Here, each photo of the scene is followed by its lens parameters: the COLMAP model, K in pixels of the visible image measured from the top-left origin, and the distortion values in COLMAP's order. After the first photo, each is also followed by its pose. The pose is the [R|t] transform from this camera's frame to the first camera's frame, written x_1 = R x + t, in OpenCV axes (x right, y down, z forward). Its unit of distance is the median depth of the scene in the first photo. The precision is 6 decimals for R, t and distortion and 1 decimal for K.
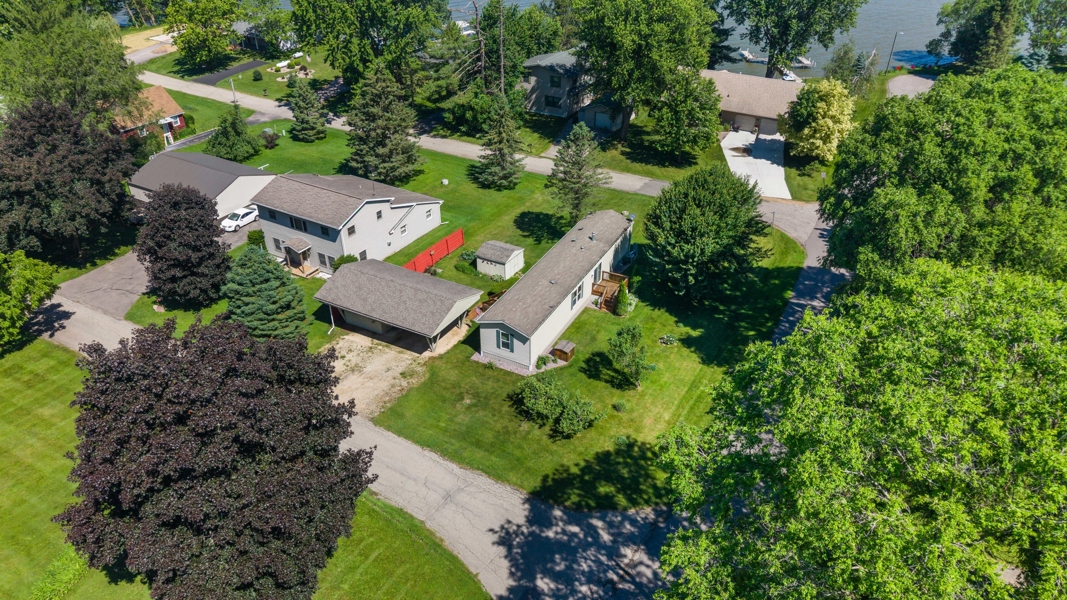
lens RADIAL K [[717.2, 0, 533.5], [0, 717.2, 300.0], [0, 0, 1]] dist [0.005486, 0.001906]
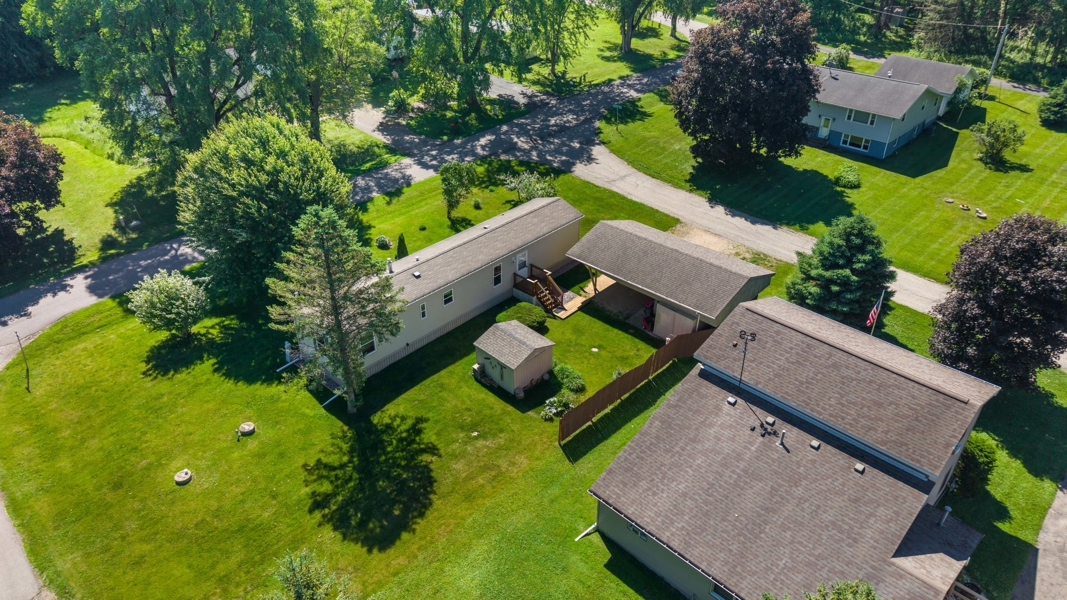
lens RADIAL K [[697.2, 0, 533.5], [0, 697.2, 300.0], [0, 0, 1]] dist [0.003671, 0.002750]
pose [[-0.968161, -0.135236, 0.210654, -0.257884], [0.130813, 0.444149, 0.886352, -0.859338], [-0.213429, 0.885688, -0.412318, 1.708092]]
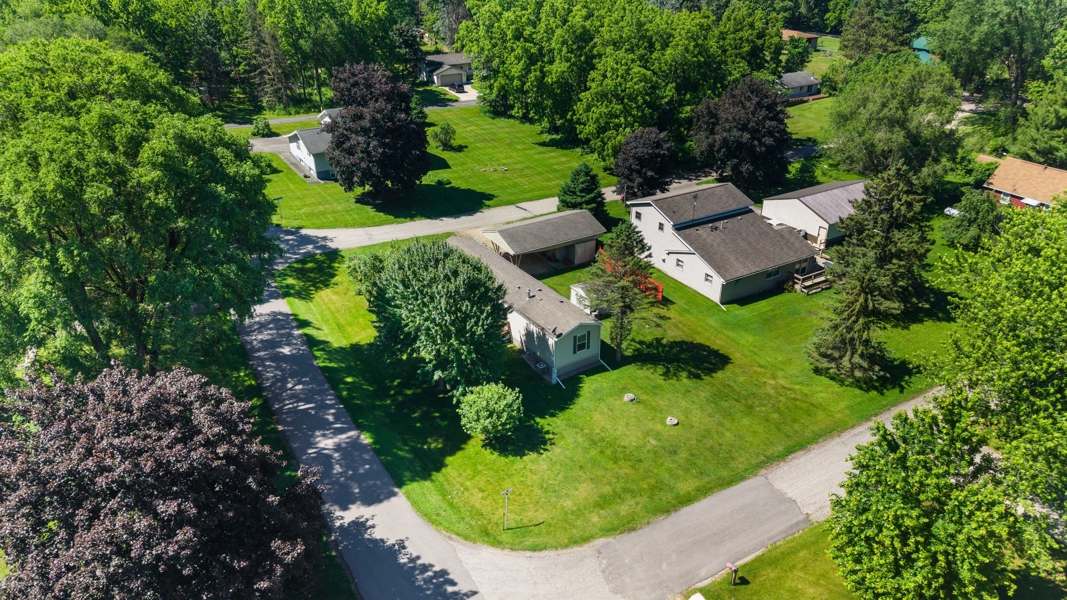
lens RADIAL K [[697.2, 0, 533.5], [0, 697.2, 300.0], [0, 0, 1]] dist [0.003671, 0.002750]
pose [[-0.485515, 0.401680, -0.776485, 1.058922], [-0.468926, 0.629953, 0.619086, -0.870907], [0.737823, 0.664689, -0.117494, 1.499759]]
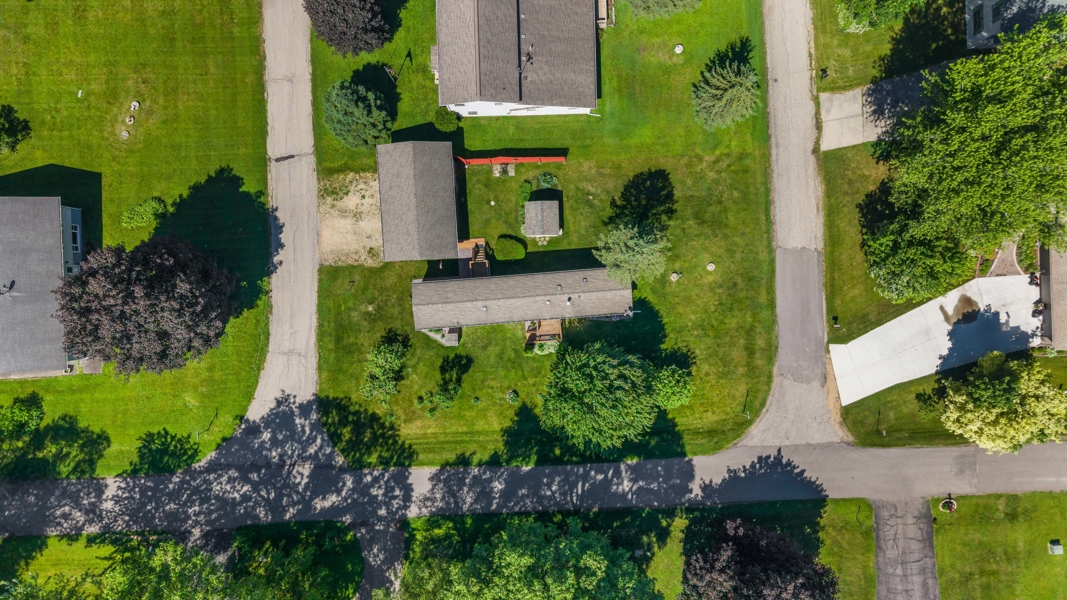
lens RADIAL K [[717.2, 0, 533.5], [0, 717.2, 300.0], [0, 0, 1]] dist [0.005486, 0.001906]
pose [[0.529874, 0.847876, 0.018424, 0.039886], [-0.448597, 0.261779, 0.854536, -1.331623], [0.719718, -0.461062, 0.519065, 0.538387]]
